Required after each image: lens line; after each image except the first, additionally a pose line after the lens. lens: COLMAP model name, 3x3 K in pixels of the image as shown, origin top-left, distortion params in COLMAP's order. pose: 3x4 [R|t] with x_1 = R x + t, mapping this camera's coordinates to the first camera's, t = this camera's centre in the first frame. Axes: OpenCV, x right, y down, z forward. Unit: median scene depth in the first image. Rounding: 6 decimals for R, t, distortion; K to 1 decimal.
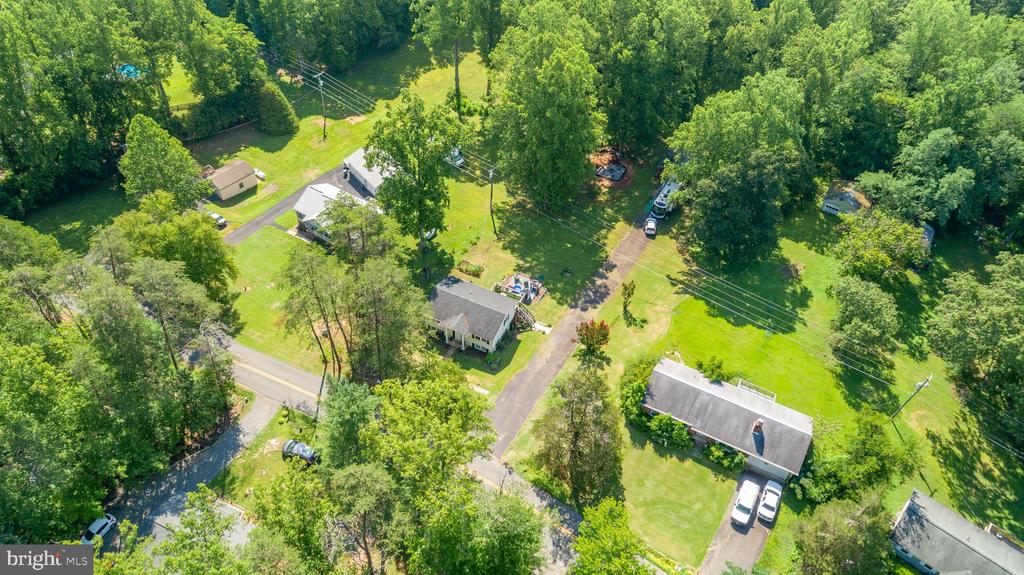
lens RADIAL K [[690.7, 0, 513.6], [0, 690.7, 292.8], [0, 0, 1]] dist [-0.018259, 0.017631]
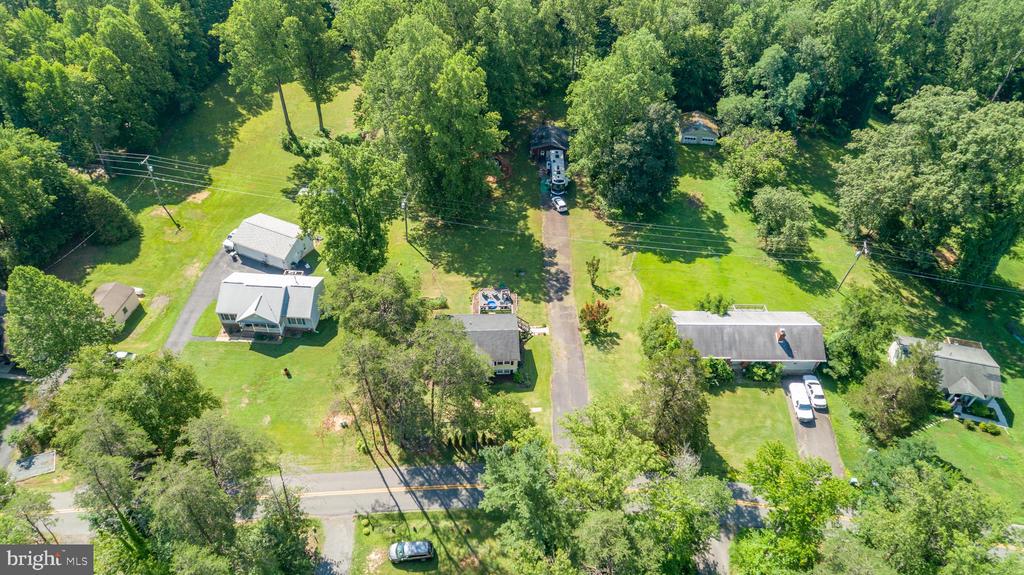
lens RADIAL K [[690.7, 0, 515.1], [0, 690.7, 288.7], [0, 0, 1]] dist [-0.018259, 0.017631]
pose [[0.873527, -0.352202, 0.336011, -0.296065], [0.350743, 0.934055, 0.067237, -0.083174], [-0.337534, 0.059120, 0.939455, 0.065487]]
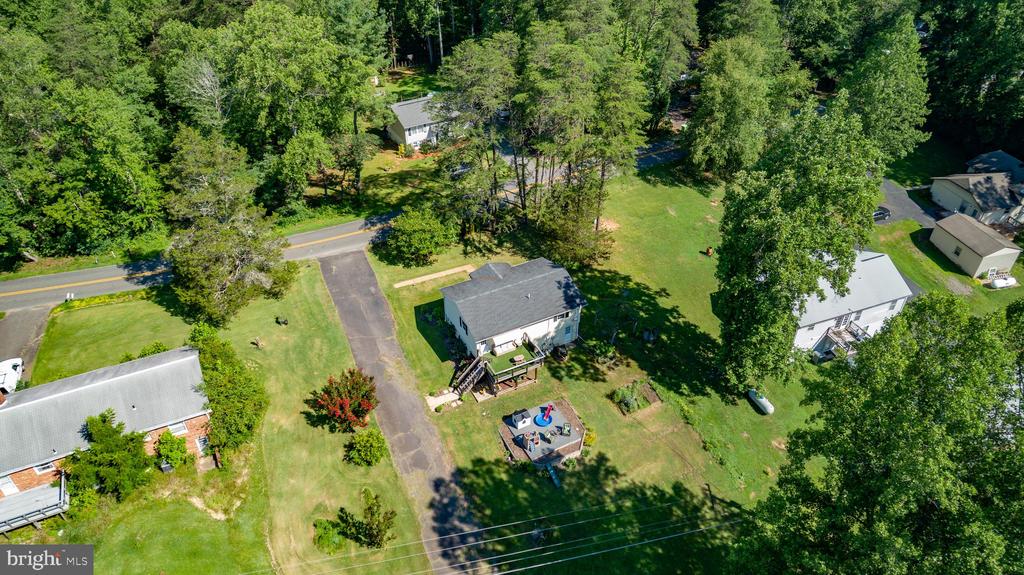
lens RADIAL K [[690.7, 0, 509.4], [0, 690.7, 288.6], [0, 0, 1]] dist [-0.018259, 0.017631]
pose [[-0.599582, 0.457935, -0.656351, 0.344135], [-0.589965, 0.301255, 0.749124, -0.442741], [0.540779, 0.836385, 0.089539, 0.870879]]
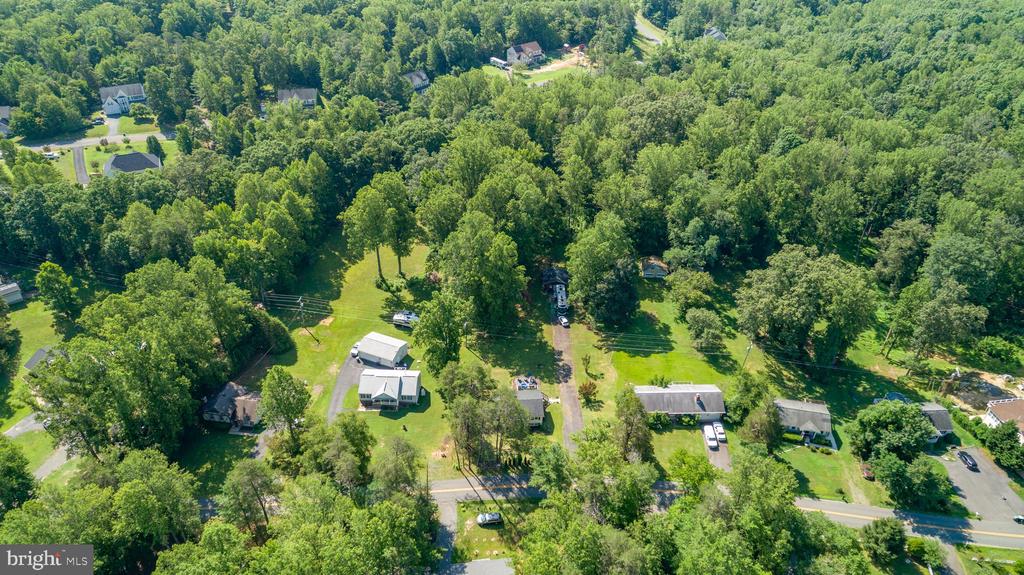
lens RADIAL K [[690.7, 0, 516.7], [0, 690.7, 287.6], [0, 0, 1]] dist [-0.018259, 0.017631]
pose [[0.865541, -0.316853, 0.387870, -0.568033], [0.372086, 0.925202, -0.074517, -0.104611], [-0.335247, 0.208818, 0.918697, -0.511541]]
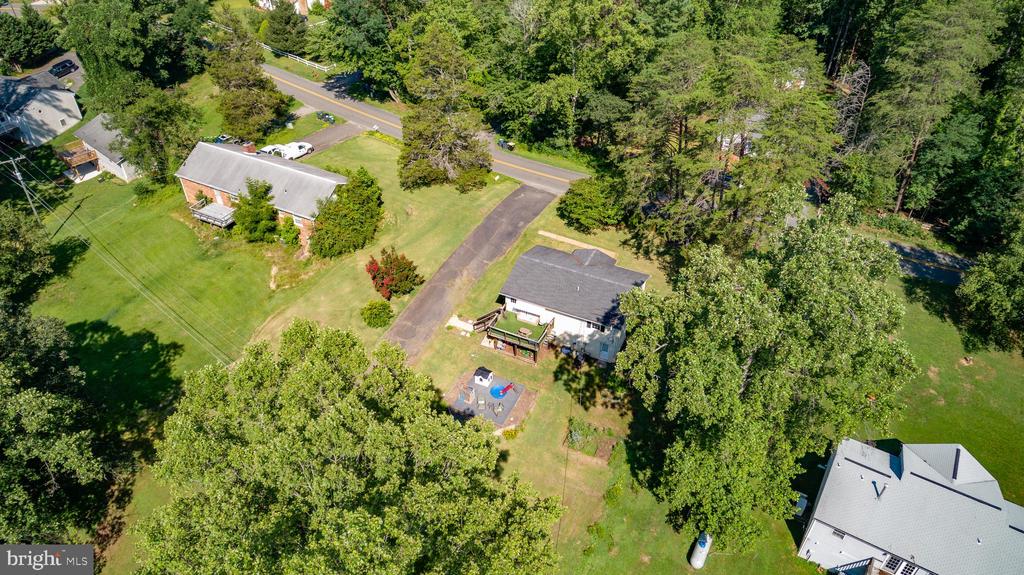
lens RADIAL K [[690.7, 0, 510.5], [0, 690.7, 285.7], [0, 0, 1]] dist [-0.018259, 0.017631]
pose [[-0.999267, -0.032164, -0.020781, 0.011257], [-0.023971, 0.102179, 0.994477, -0.572815], [-0.029863, 0.994246, -0.102875, 0.997627]]
